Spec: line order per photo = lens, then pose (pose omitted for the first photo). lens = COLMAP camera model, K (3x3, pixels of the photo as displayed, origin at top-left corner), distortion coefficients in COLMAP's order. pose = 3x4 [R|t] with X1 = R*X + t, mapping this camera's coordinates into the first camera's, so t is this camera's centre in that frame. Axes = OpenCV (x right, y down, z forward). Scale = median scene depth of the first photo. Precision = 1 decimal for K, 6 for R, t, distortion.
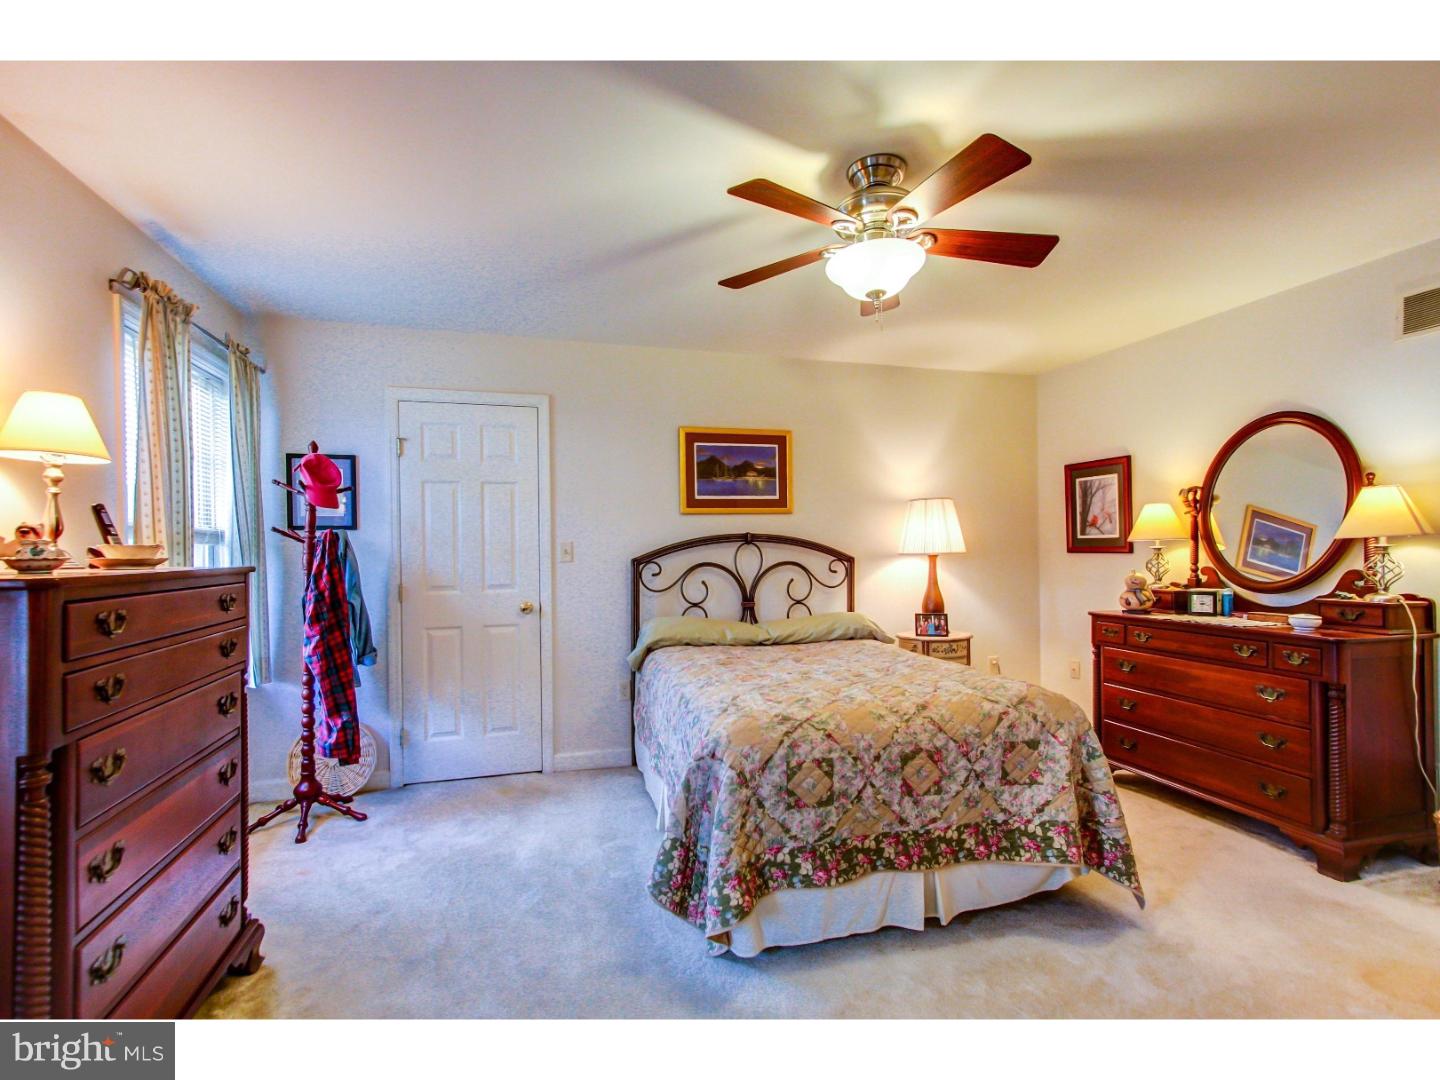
lens RADIAL K [[698.0, 0, 696.7], [0, 698.0, 548.9], [0, 0, 1]] dist [-0.003531, -0.000679]
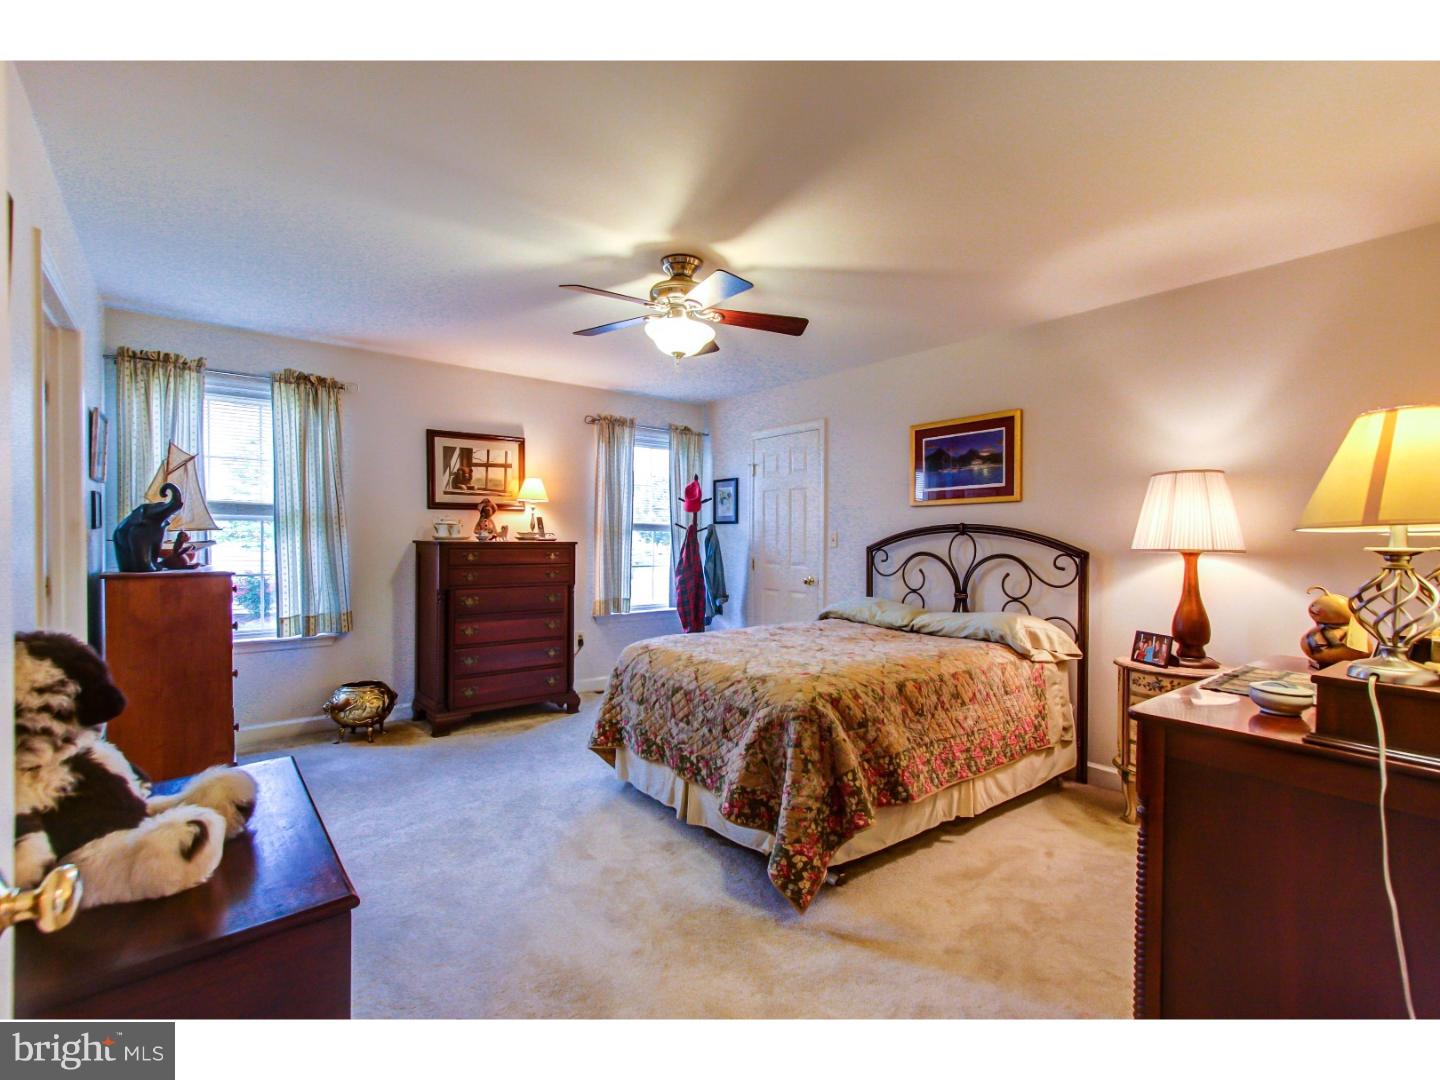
lens RADIAL K [[698.0, 0, 696.7], [0, 698.0, 548.9], [0, 0, 1]] dist [-0.003531, -0.000679]
pose [[0.331477, 0.026582, -0.943089, 0.898110], [-0.008888, 0.999647, 0.025052, -0.008398], [0.943421, 0.000079, 0.331597, 0.325571]]
